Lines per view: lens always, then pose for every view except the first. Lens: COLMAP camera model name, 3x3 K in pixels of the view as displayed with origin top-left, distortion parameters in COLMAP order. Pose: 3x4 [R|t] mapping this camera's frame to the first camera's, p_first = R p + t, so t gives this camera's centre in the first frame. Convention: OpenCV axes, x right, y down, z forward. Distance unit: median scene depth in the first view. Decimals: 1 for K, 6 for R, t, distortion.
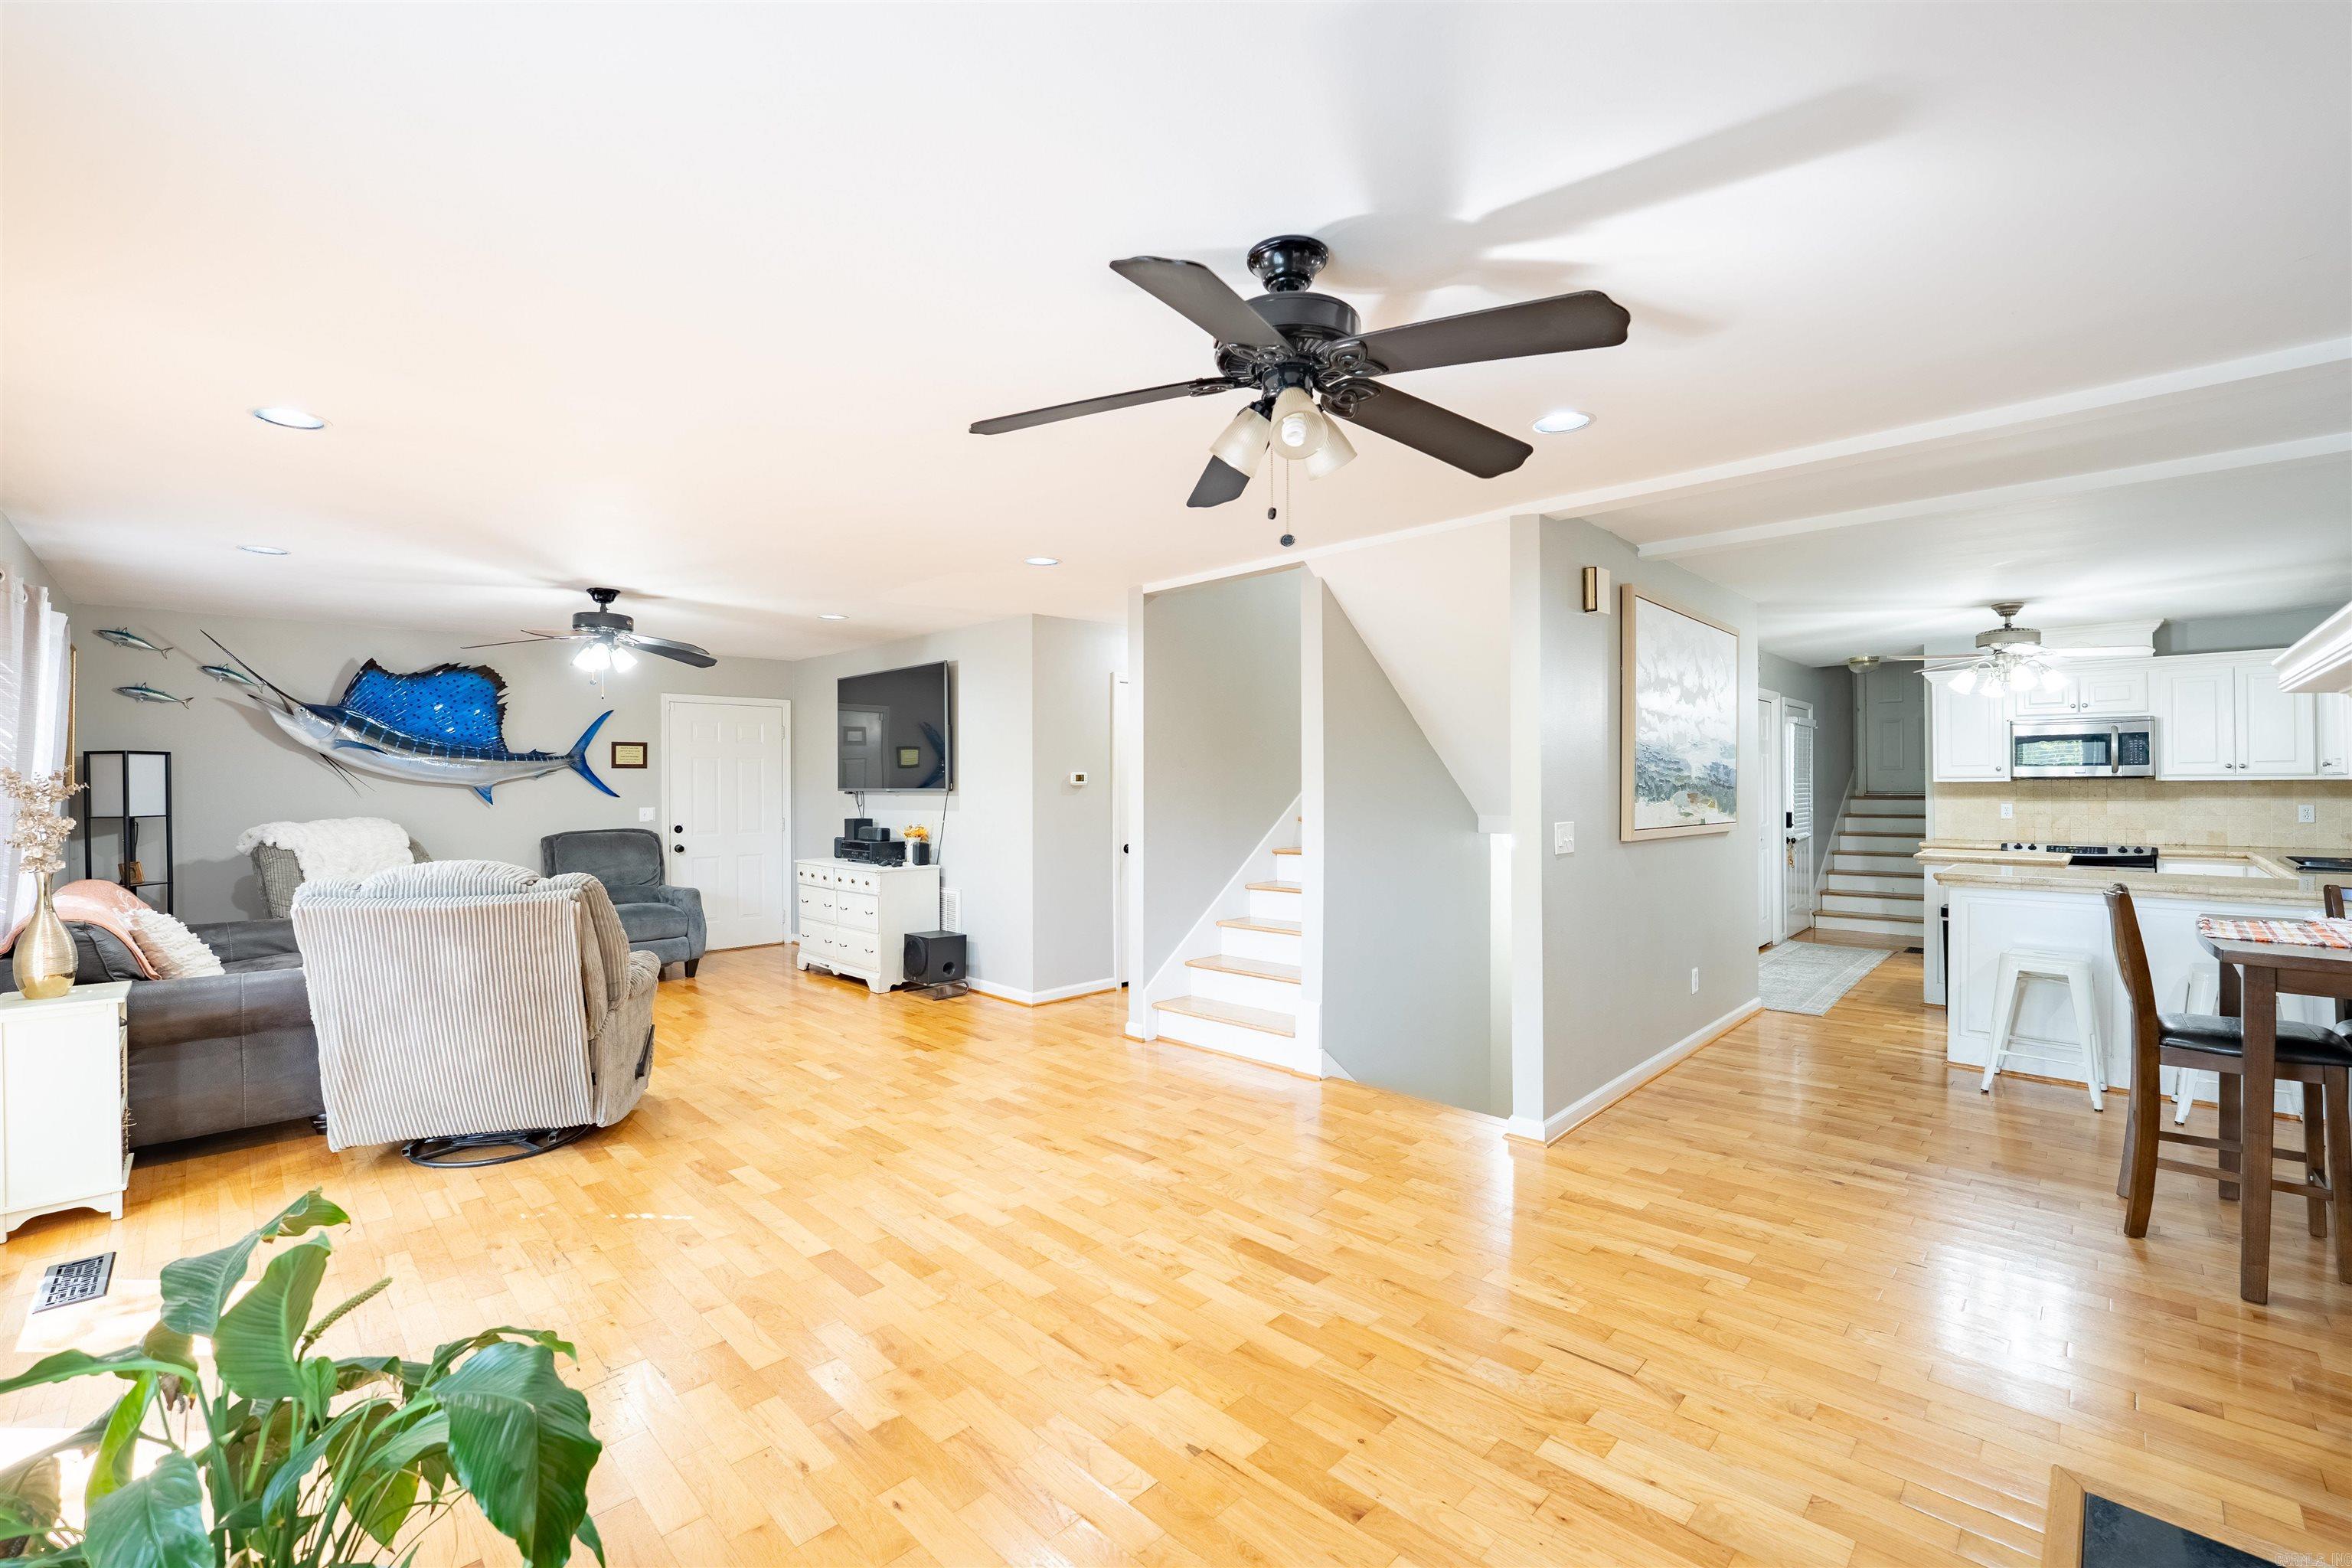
lens RADIAL K [[984.1, 0, 1179.4], [0, 984.1, 778.8], [0, 0, 1]] dist [-0.021583, 0.000537]
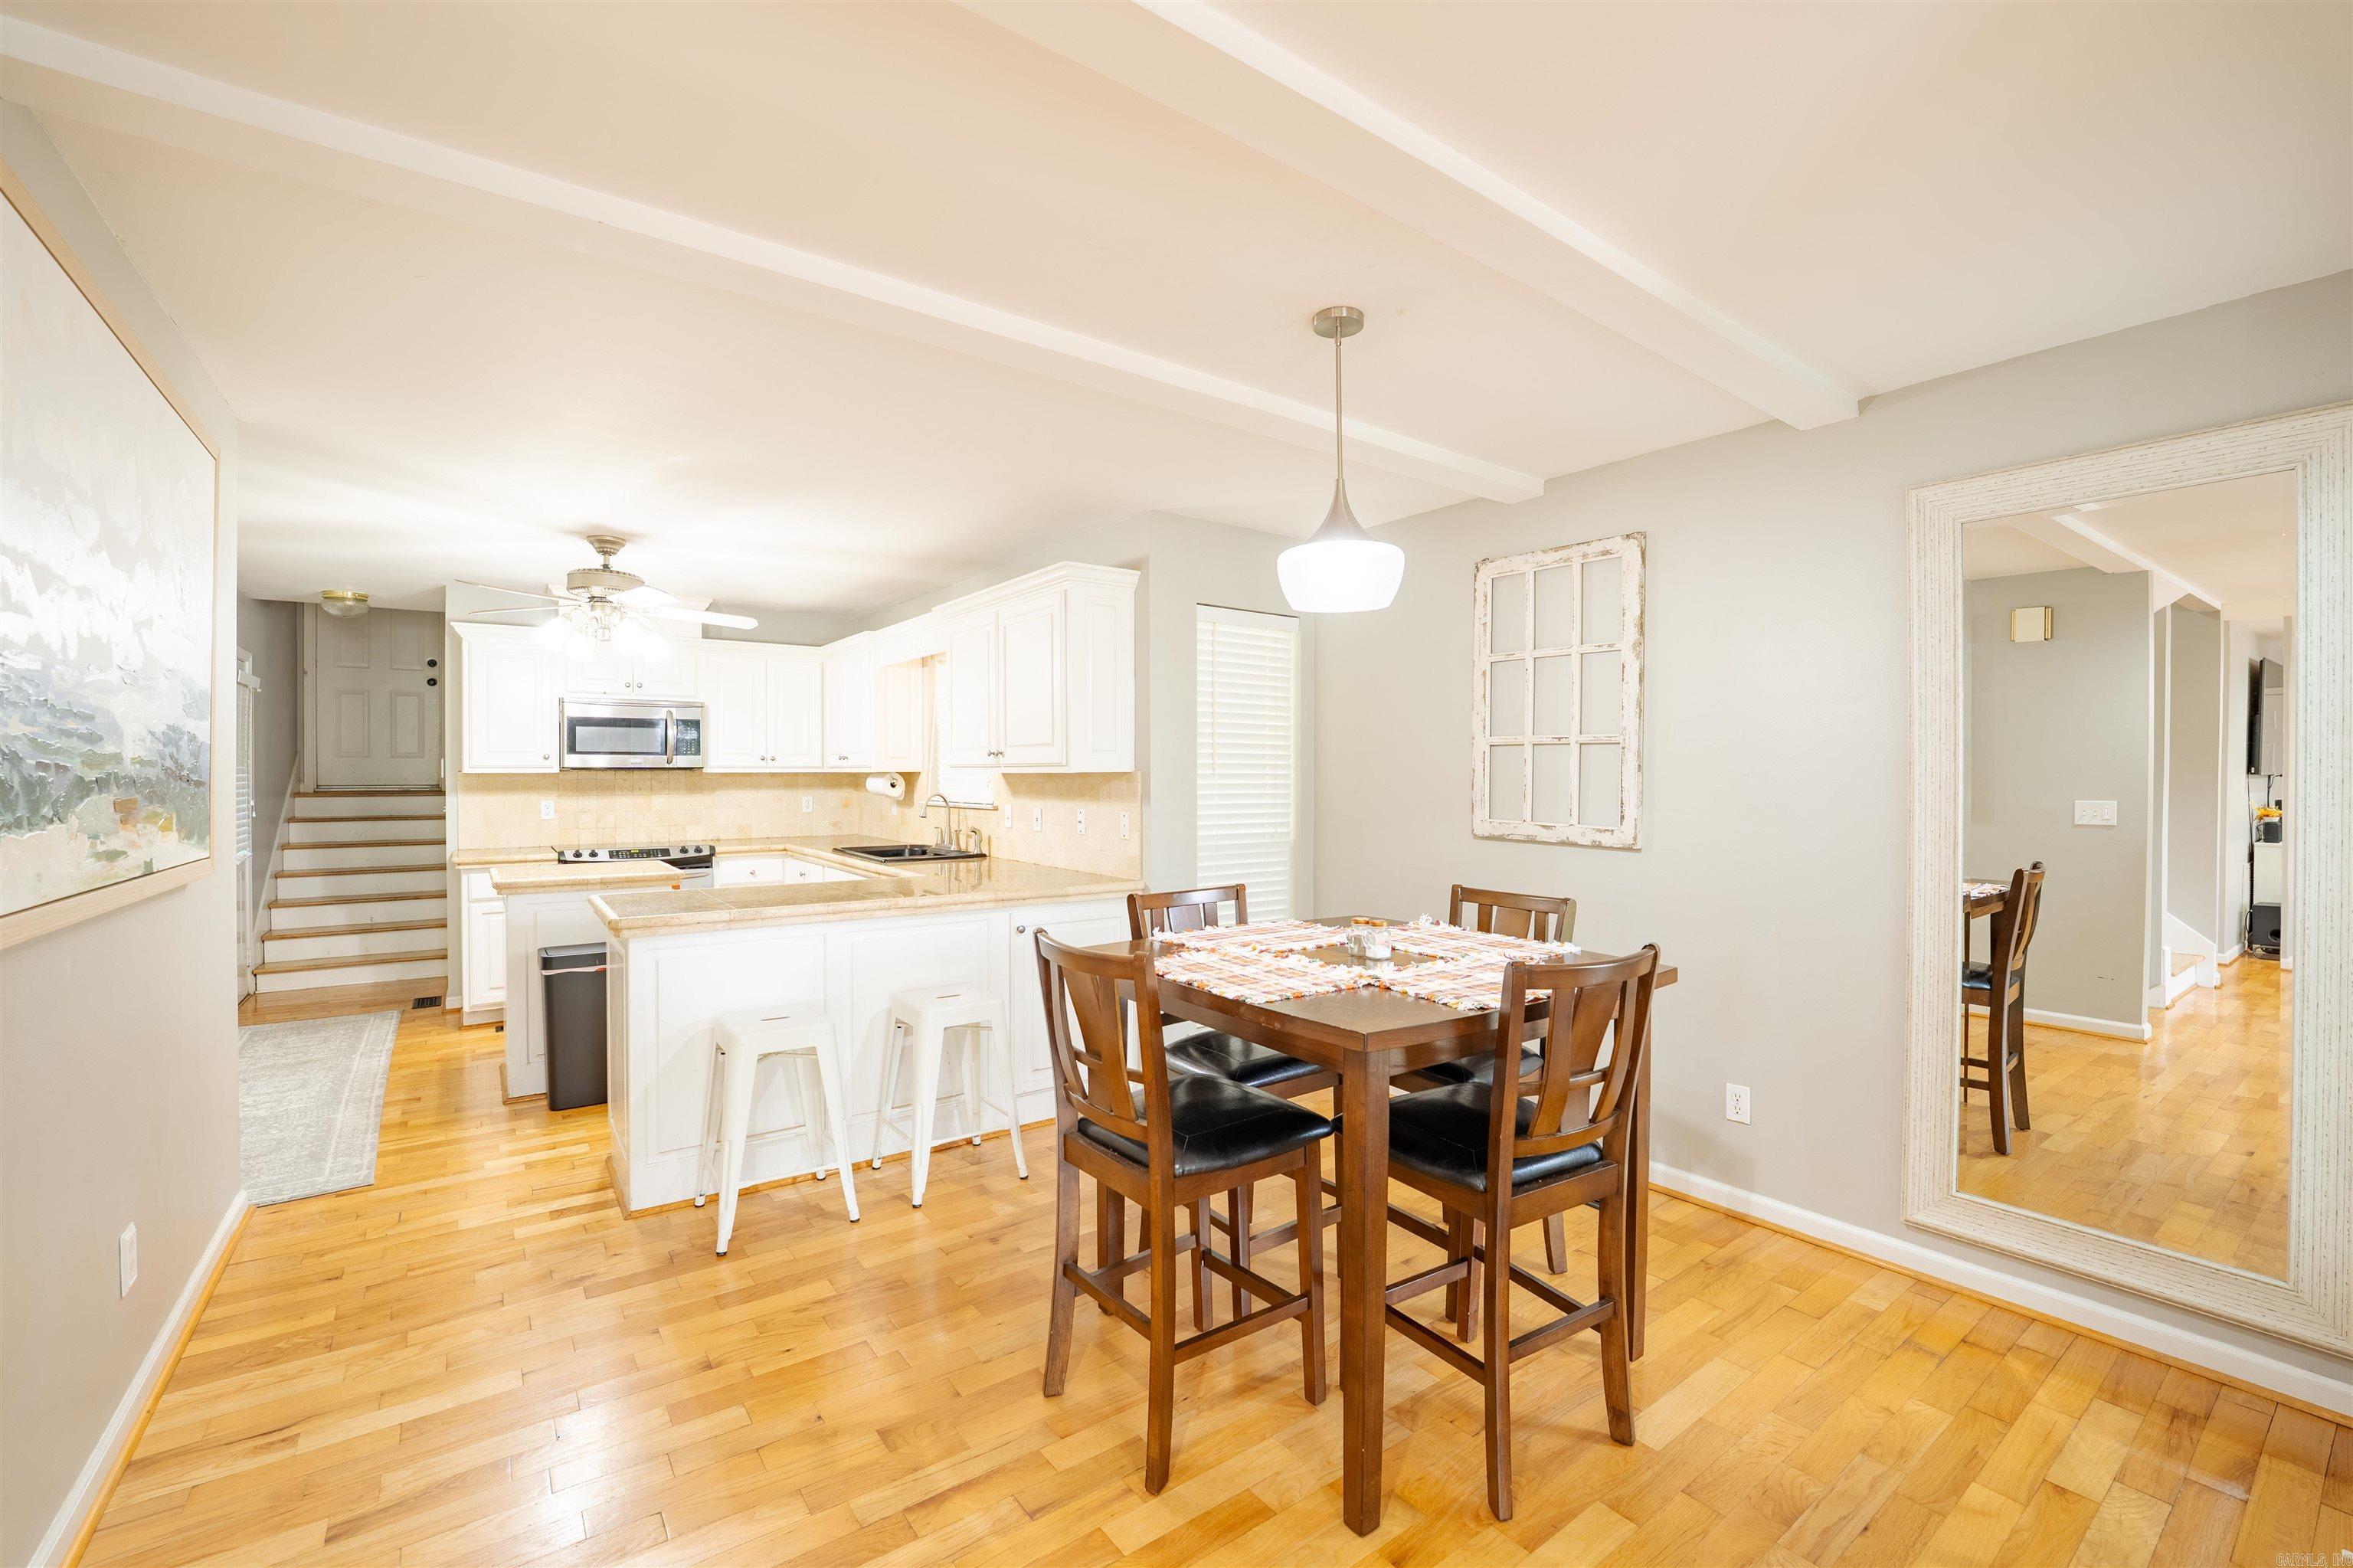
lens RADIAL K [[984.5, 0, 1179.9], [0, 984.5, 778.8], [0, 0, 1]] dist [-0.021583, 0.000537]
pose [[0.168881, -0.002521, 0.985633, 0.158035], [-0.005799, 0.999977, 0.003551, 0.001924], [-0.985619, -0.006316, 0.168862, 0.379159]]
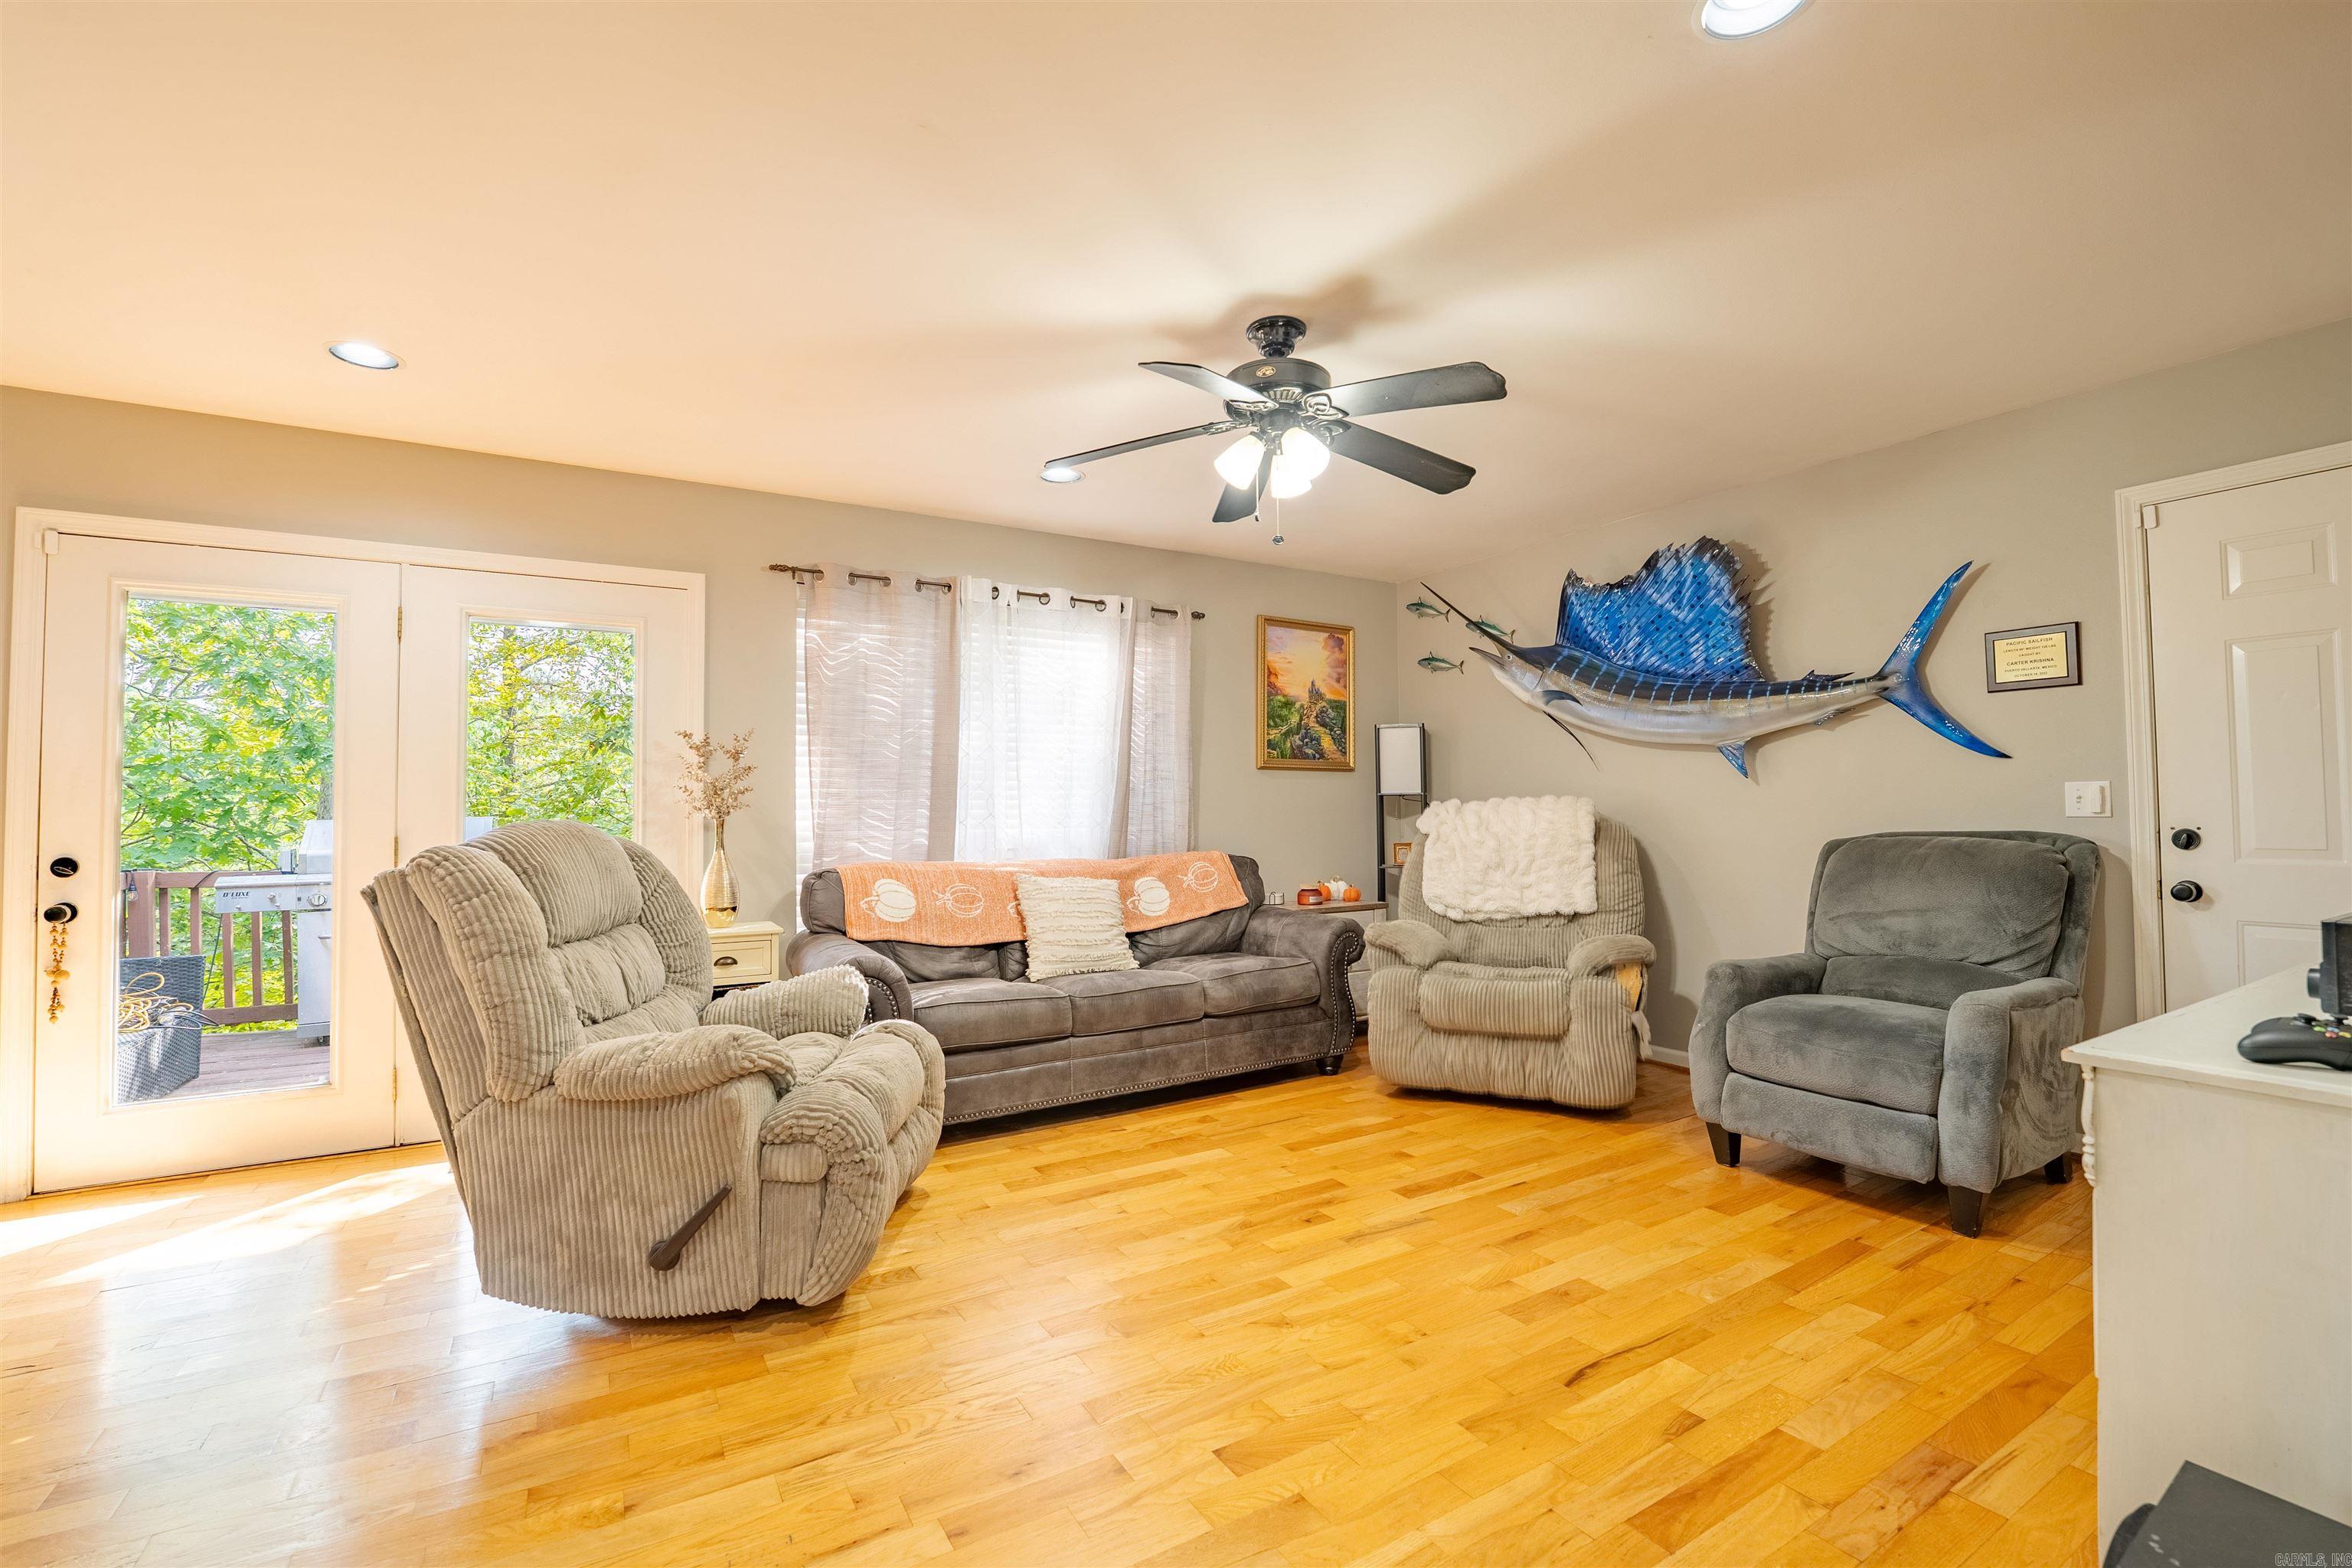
lens RADIAL K [[1008.4, 0, 1173.2], [0, 1008.4, 783.6], [0, 0, 1]] dist [-0.015015, -0.000618]
pose [[-0.257985, -0.019748, -0.965947, -0.060858], [0.013414, 0.999622, -0.024019, 0.040862], [0.966056, -0.019154, -0.257622, 0.863189]]
